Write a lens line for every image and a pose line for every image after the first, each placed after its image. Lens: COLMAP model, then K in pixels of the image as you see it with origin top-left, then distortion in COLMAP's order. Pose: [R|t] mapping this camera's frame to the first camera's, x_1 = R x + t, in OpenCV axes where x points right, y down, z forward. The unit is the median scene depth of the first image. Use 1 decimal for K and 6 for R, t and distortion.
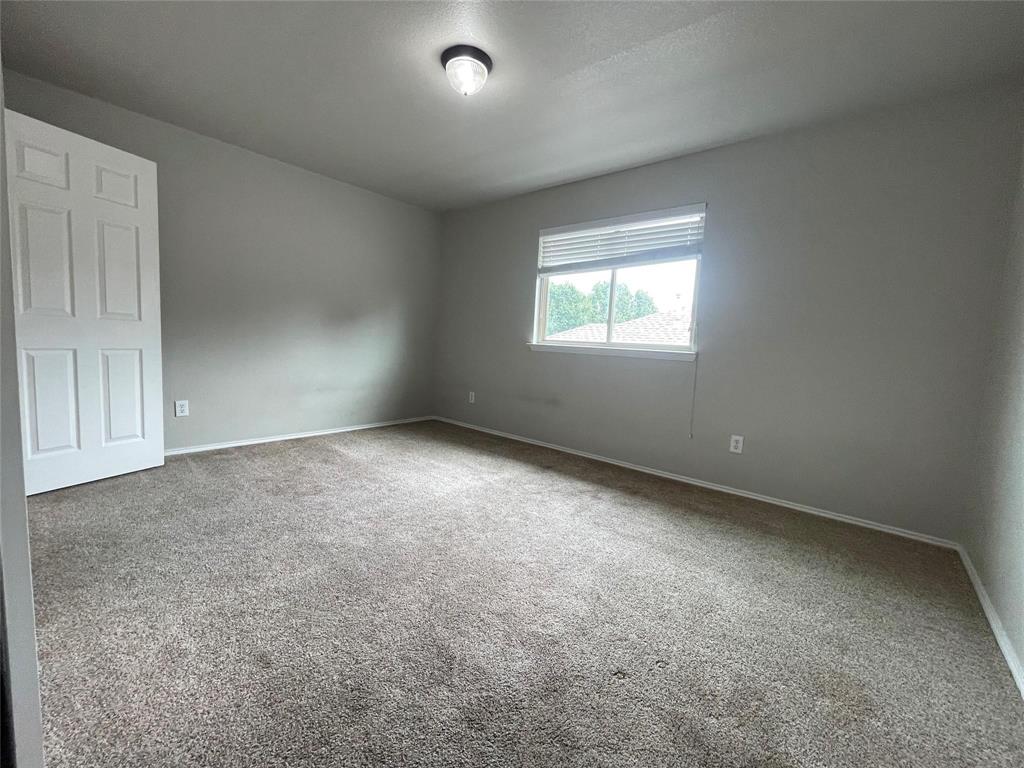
lens RADIAL K [[413.9, 0, 511.3], [0, 413.9, 379.1], [0, 0, 1]] dist [-0.003335, 0.000048]
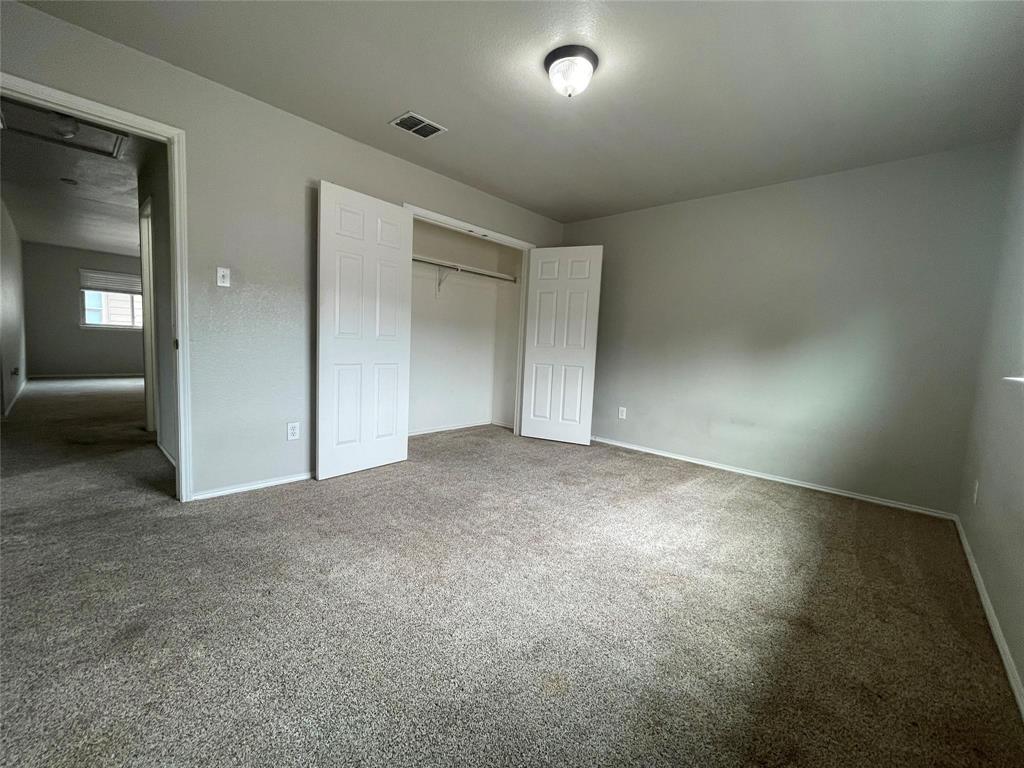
lens RADIAL K [[413.9, 0, 511.3], [0, 413.9, 379.1], [0, 0, 1]] dist [-0.003335, 0.000048]
pose [[-0.028920, 0.032220, -0.999062, 0.651139], [-0.143707, 0.988963, 0.036055, -0.041846], [0.989198, 0.144615, -0.023971, 0.732475]]
